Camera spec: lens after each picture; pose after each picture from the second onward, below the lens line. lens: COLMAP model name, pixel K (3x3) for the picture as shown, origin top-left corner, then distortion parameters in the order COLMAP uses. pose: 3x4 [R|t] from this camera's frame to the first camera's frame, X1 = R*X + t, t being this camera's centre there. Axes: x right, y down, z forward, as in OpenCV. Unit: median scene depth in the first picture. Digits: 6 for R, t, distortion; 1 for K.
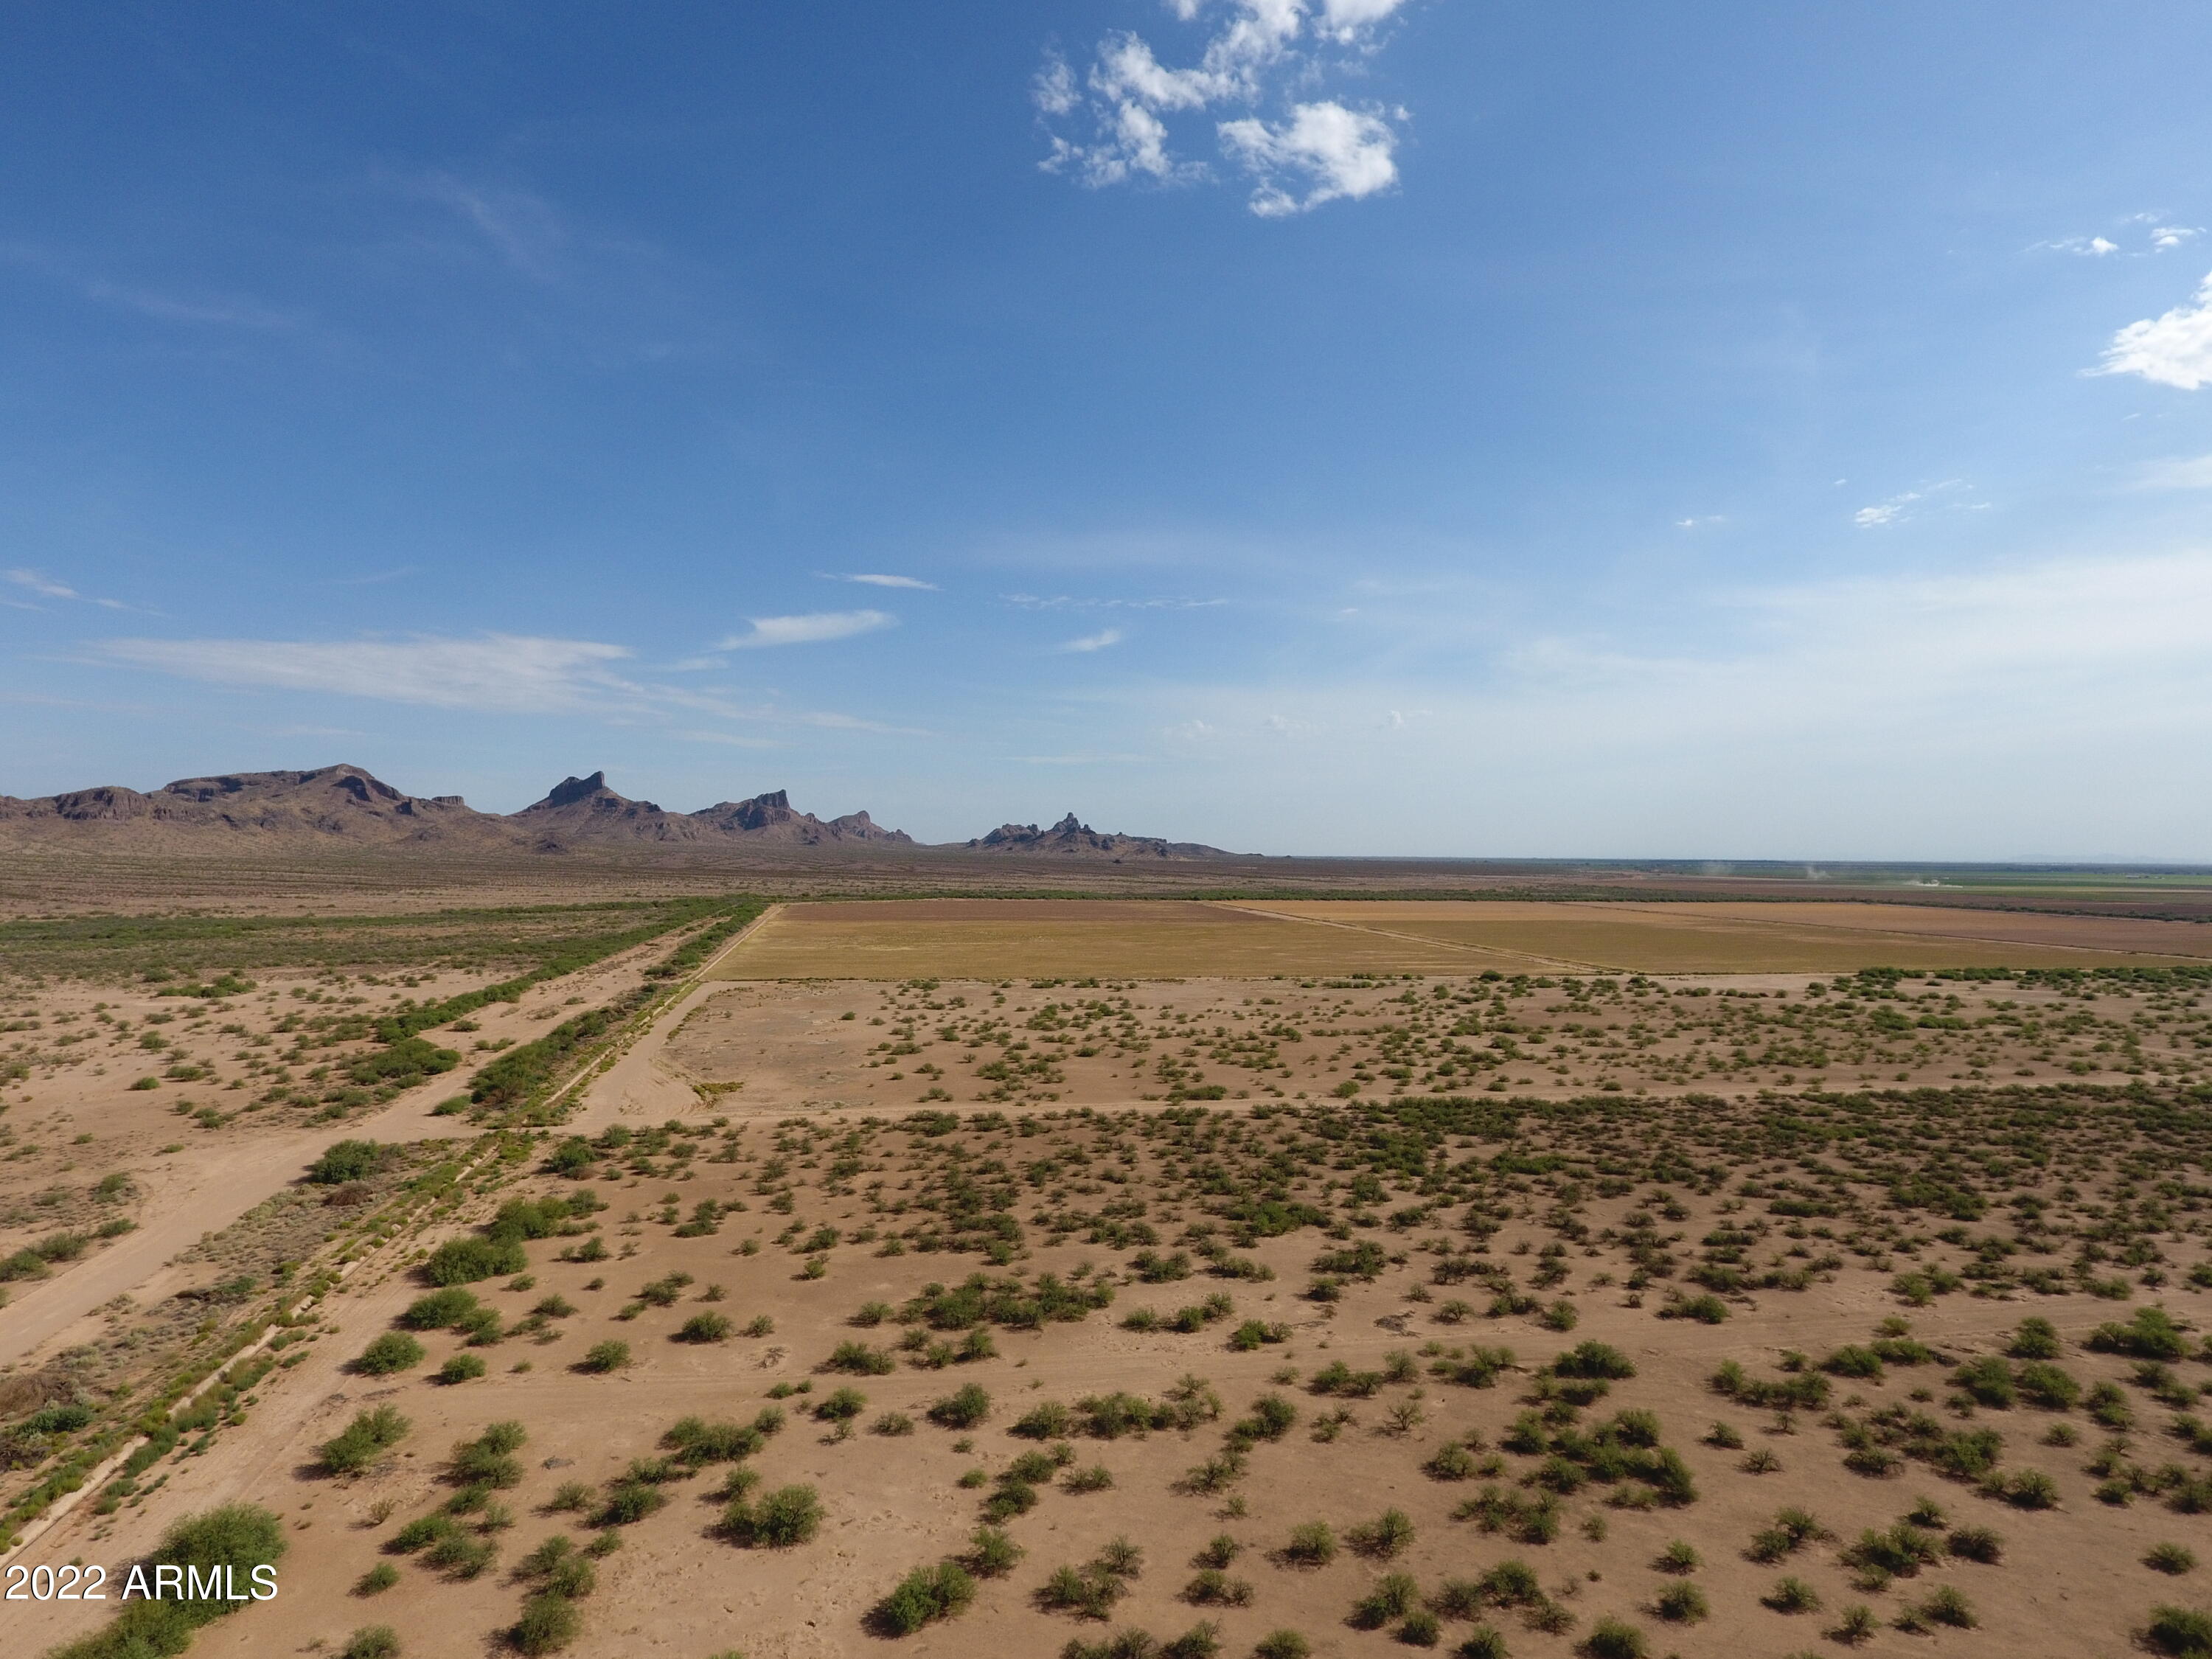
lens RADIAL K [[1301.2, 0, 1085.4], [0, 1301.2, 832.0], [0, 0, 1]] dist [-0.003165, 0.001464]
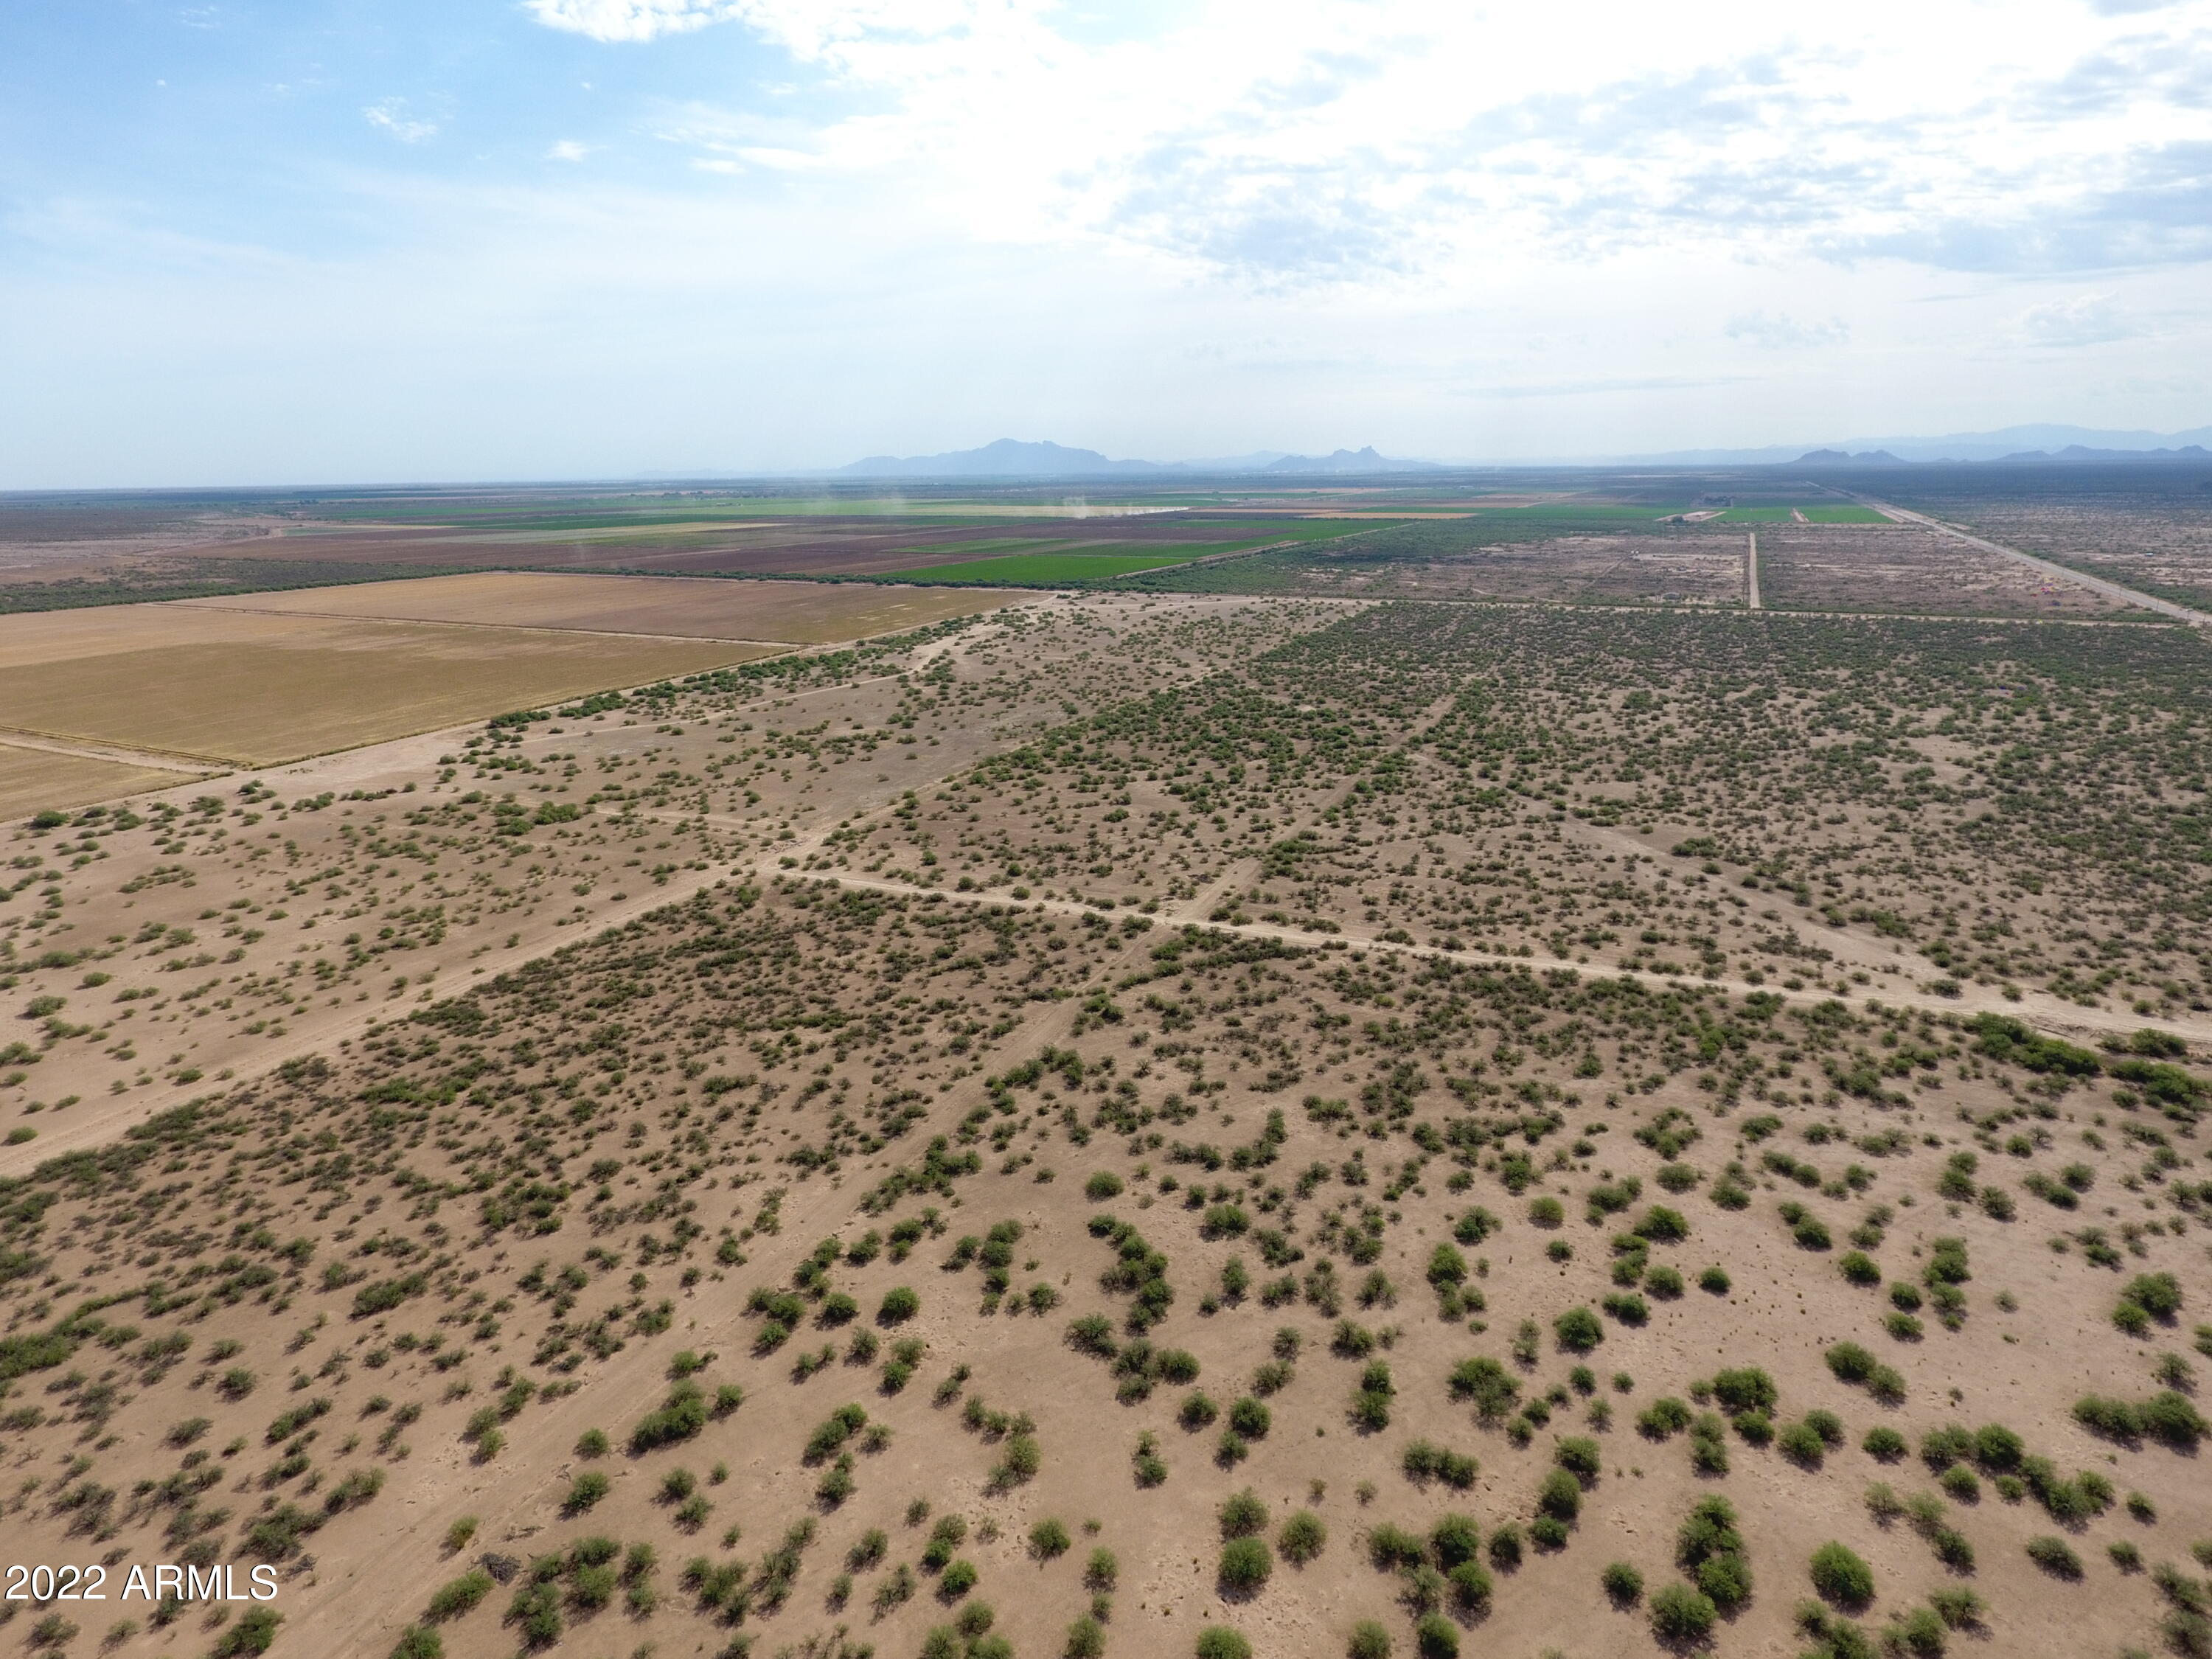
lens RADIAL K [[1301.2, 0, 1083.8], [0, 1301.2, 843.0], [0, 0, 1]] dist [-0.003165, 0.001464]
pose [[0.590216, -0.237915, 0.771389, 0.152921], [0.007132, 0.957082, 0.289730, -0.213629], [-0.807214, -0.165501, 0.566582, 0.092785]]
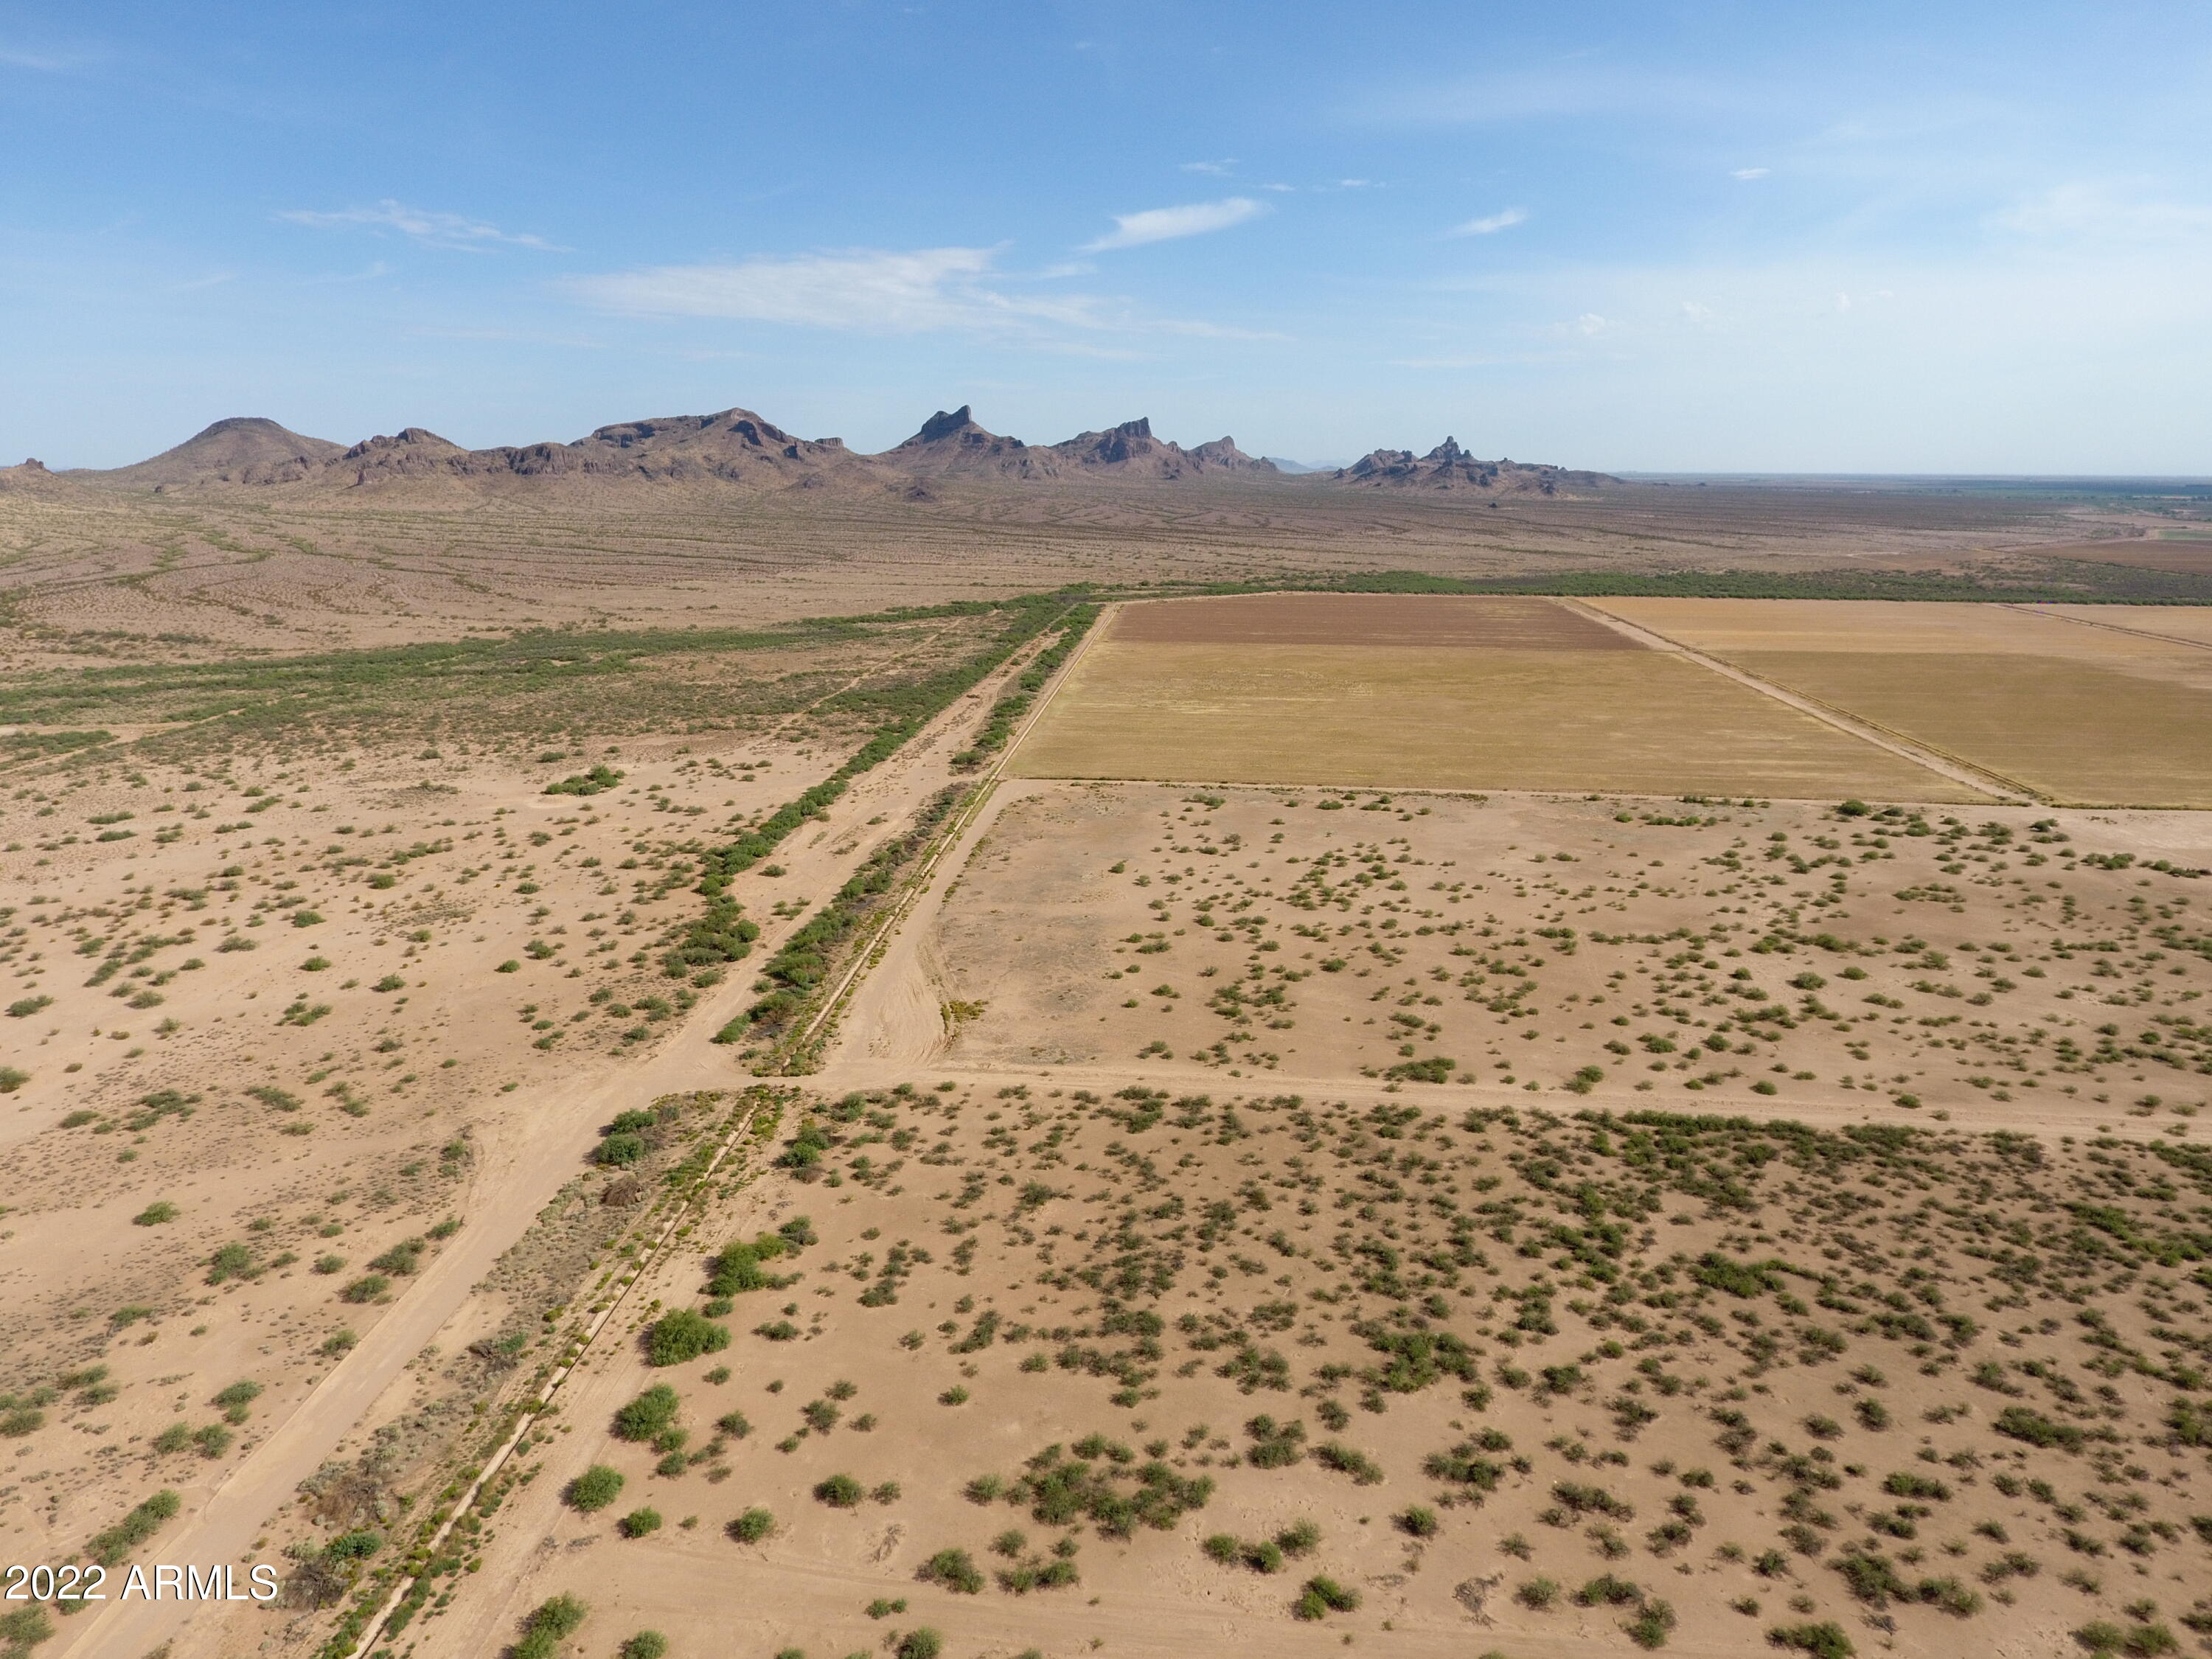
lens RADIAL K [[1301.2, 0, 1082.1], [0, 1301.2, 837.1], [0, 0, 1]] dist [-0.003165, 0.001464]
pose [[0.961372, 0.073198, -0.265341, 0.094839], [0.005877, 0.958314, 0.285657, -0.268561], [0.275190, -0.276182, 0.920866, 0.081947]]
